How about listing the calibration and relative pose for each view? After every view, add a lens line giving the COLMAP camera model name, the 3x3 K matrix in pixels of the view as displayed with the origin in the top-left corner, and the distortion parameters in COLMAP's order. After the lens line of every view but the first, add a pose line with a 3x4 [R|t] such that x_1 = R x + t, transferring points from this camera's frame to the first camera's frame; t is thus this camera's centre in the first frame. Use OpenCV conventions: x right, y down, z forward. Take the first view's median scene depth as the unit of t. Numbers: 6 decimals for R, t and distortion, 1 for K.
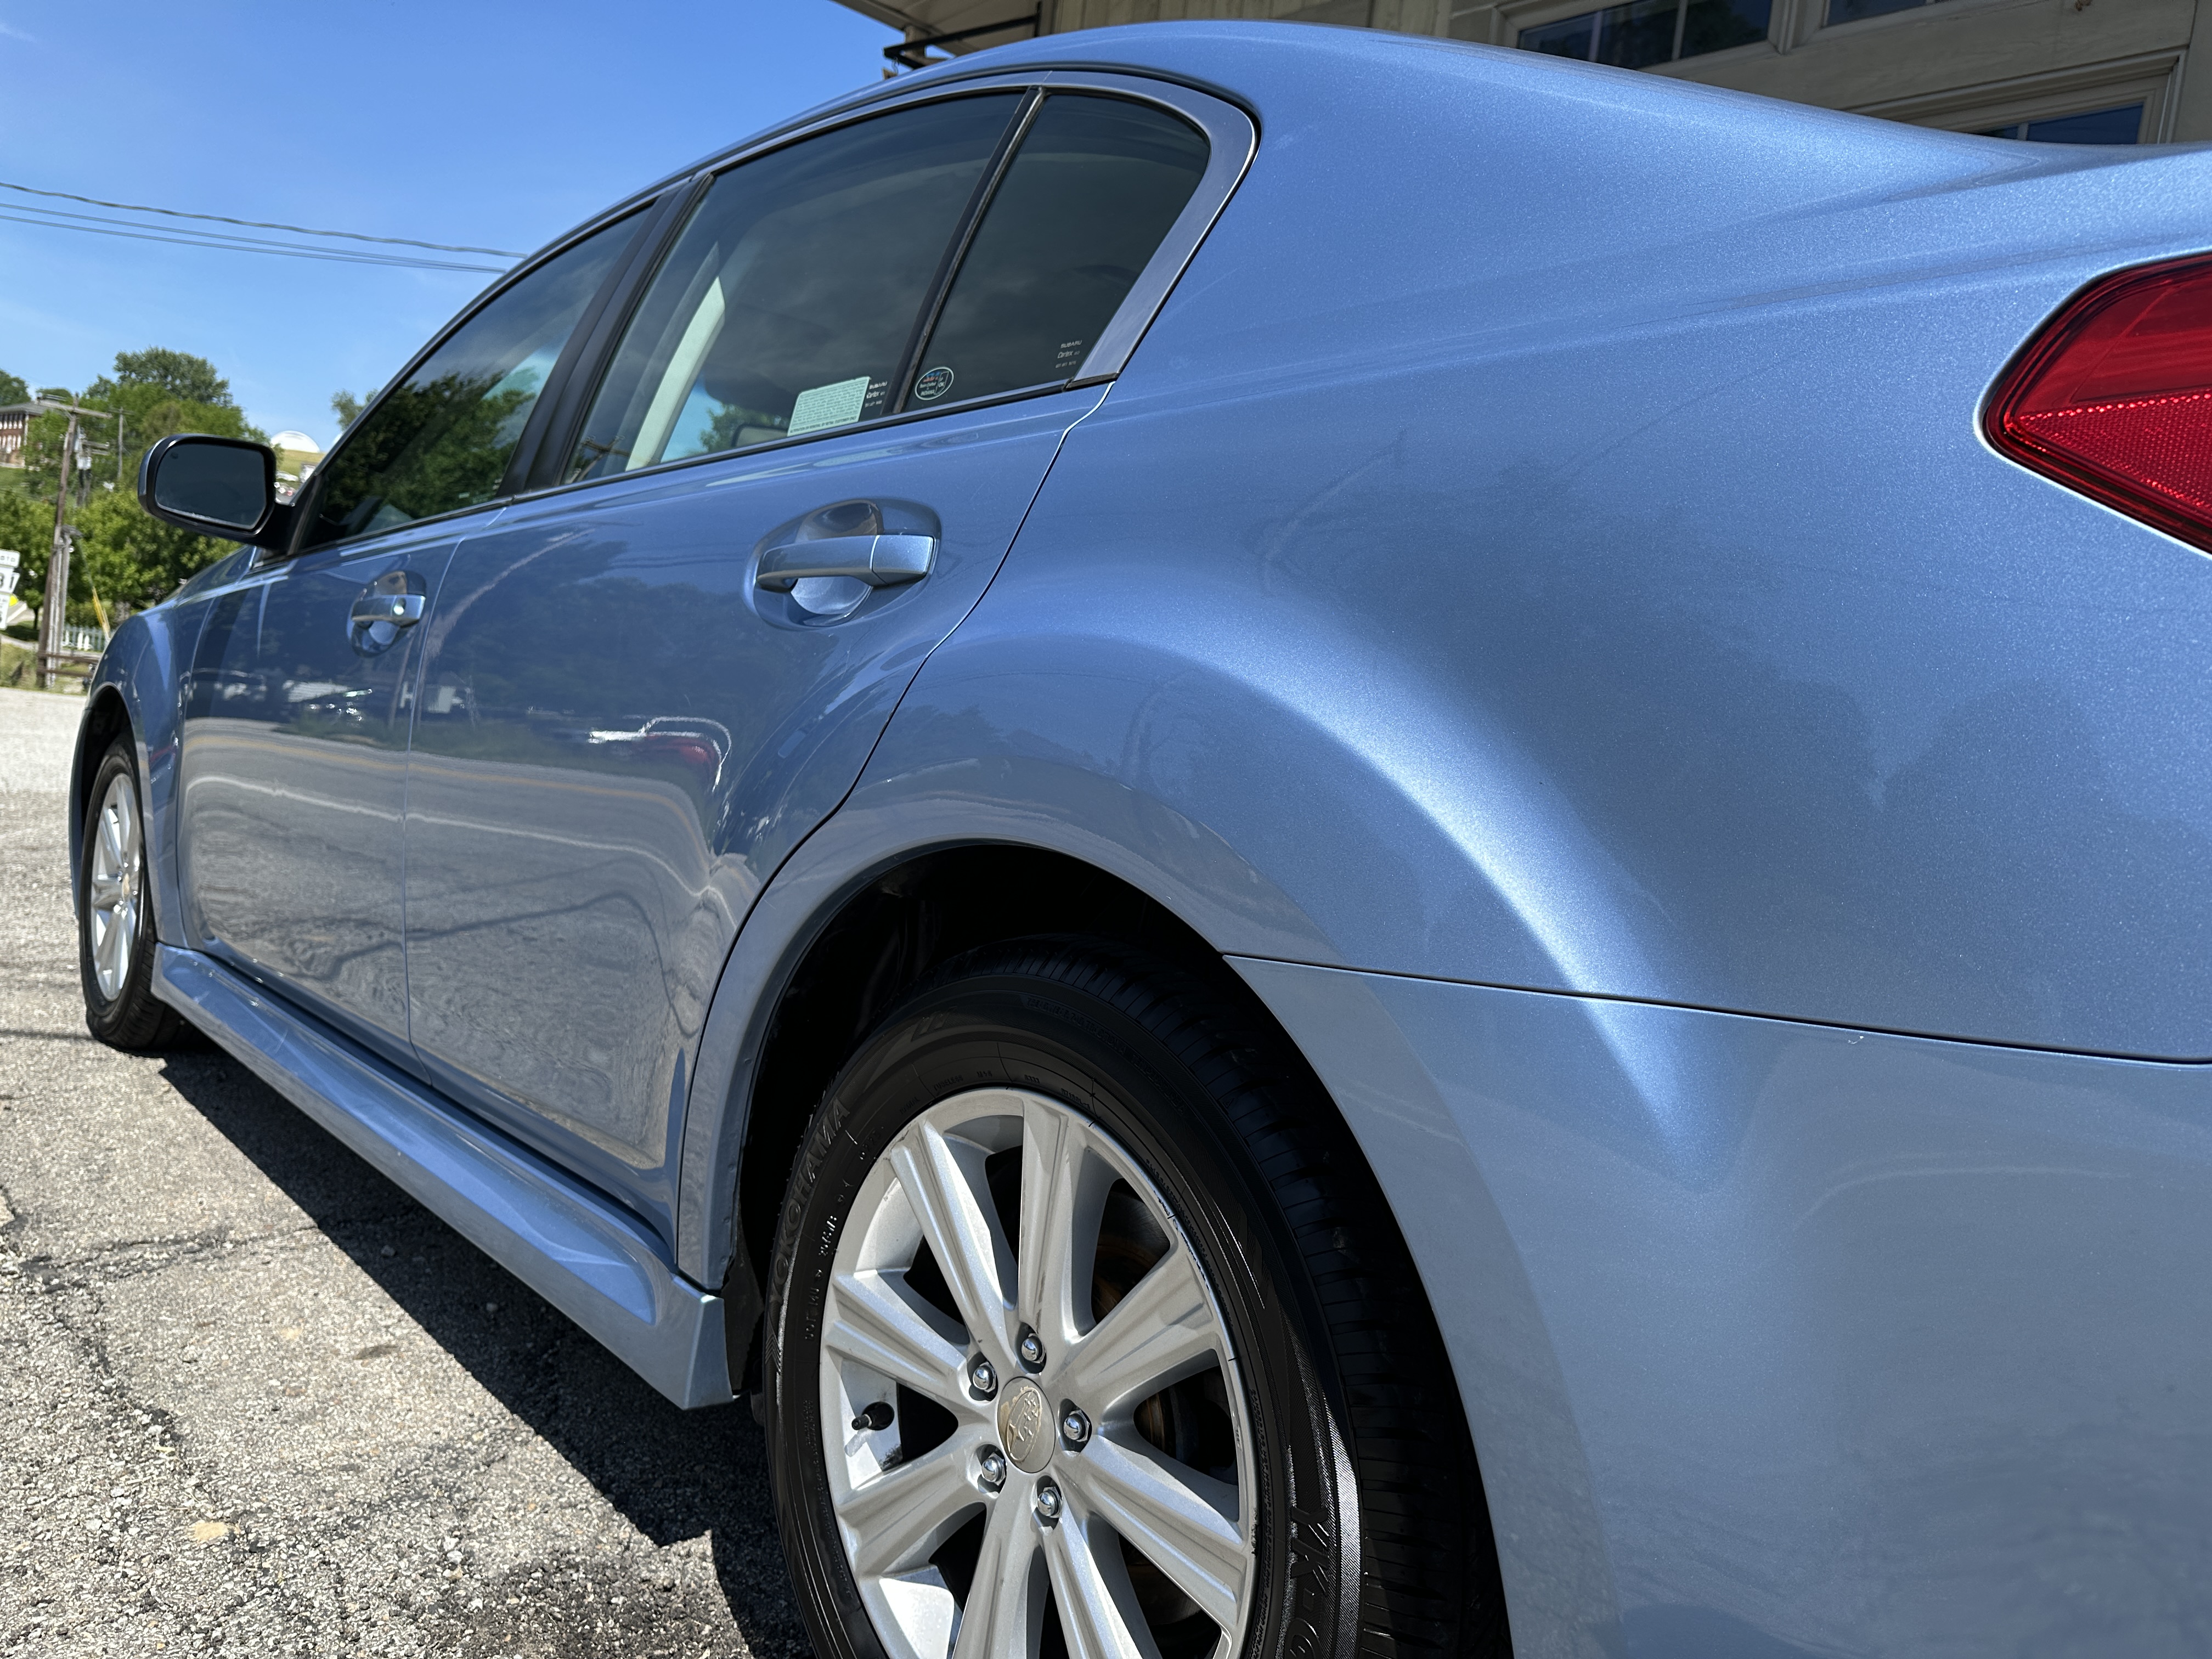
lens RADIAL K [[1566.3, 0, 1102.4], [0, 1566.3, 823.2], [0, 0, 1]] dist [0.001759, 0.000442]
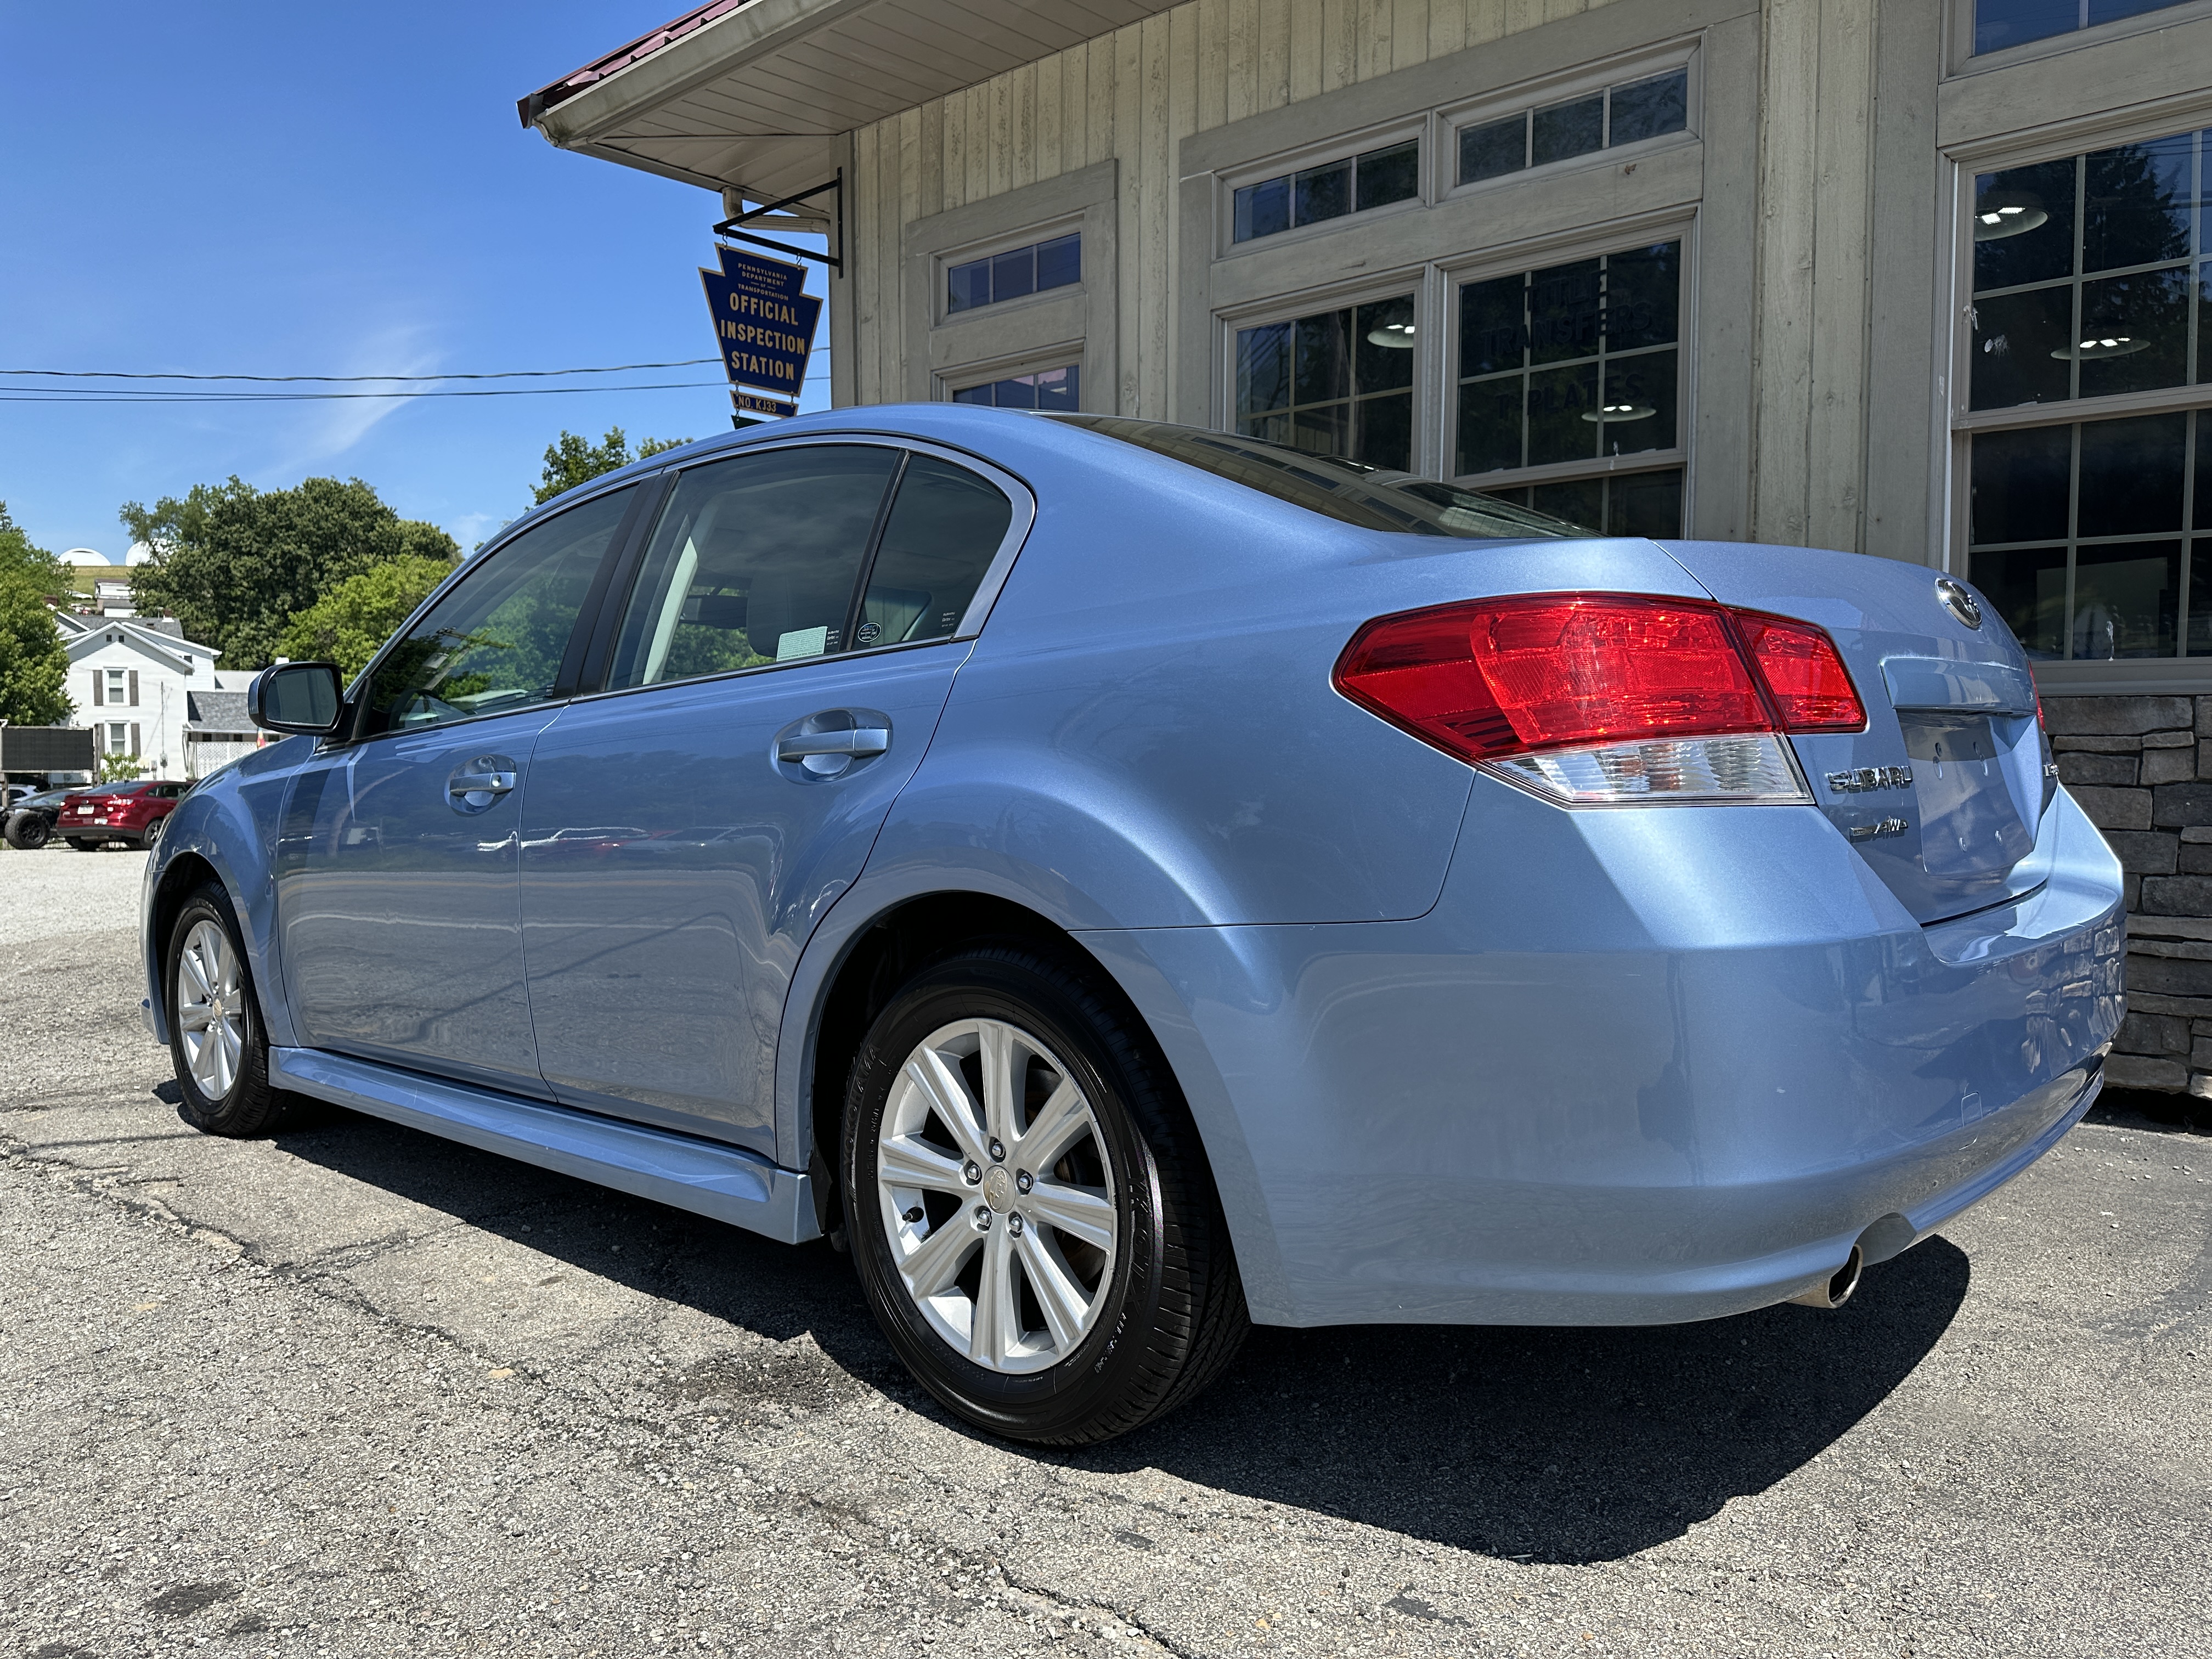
lens RADIAL K [[1557.7, 0, 1113.2], [0, 1557.7, 802.0], [0, 0, 1]] dist [0.057110, -0.055952]
pose [[0.988097, -0.121425, 0.094452, -0.026583], [0.123587, 0.992182, -0.017371, -0.031068], [-0.091605, 0.028837, 0.995378, -0.741219]]
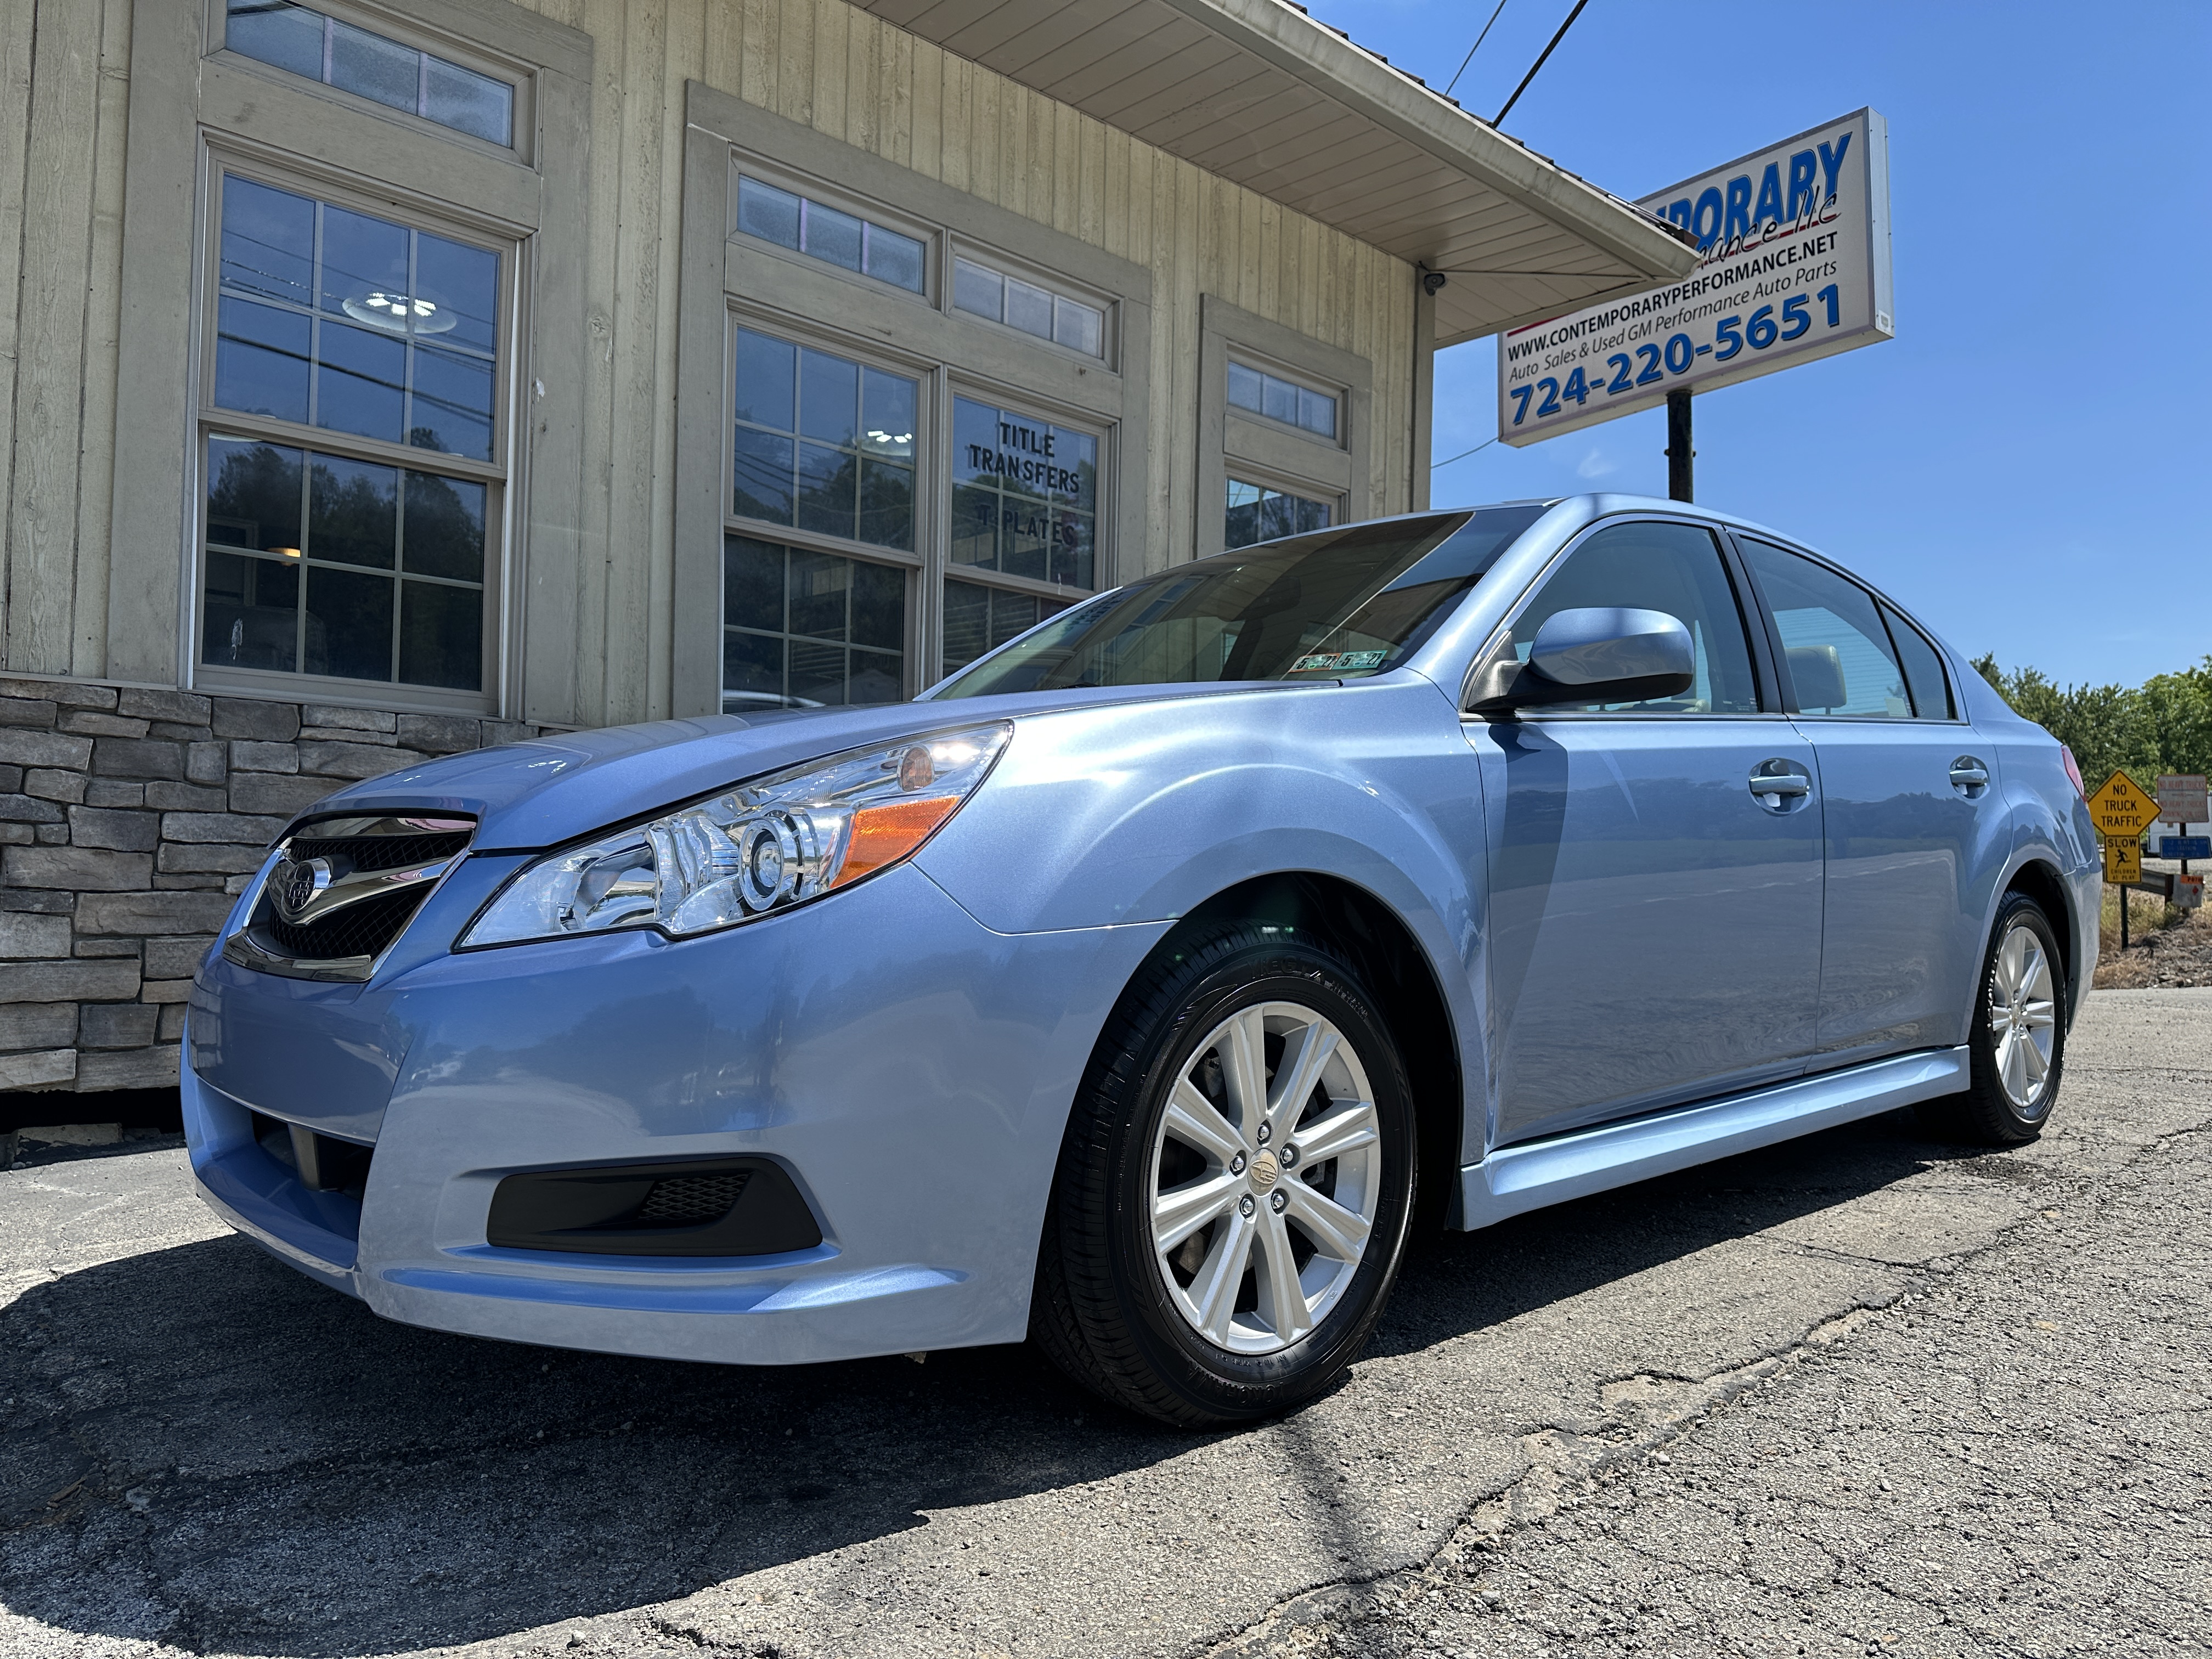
lens RADIAL K [[1553.2, 0, 1108.7], [0, 1553.2, 829.5], [0, 0, 1]] dist [0.032509, -0.053250]
pose [[-0.002619, -0.085669, 0.996320, -2.915642], [0.050472, 0.995042, 0.085692, -0.381247], [-0.998722, 0.050510, 0.001718, 2.458035]]
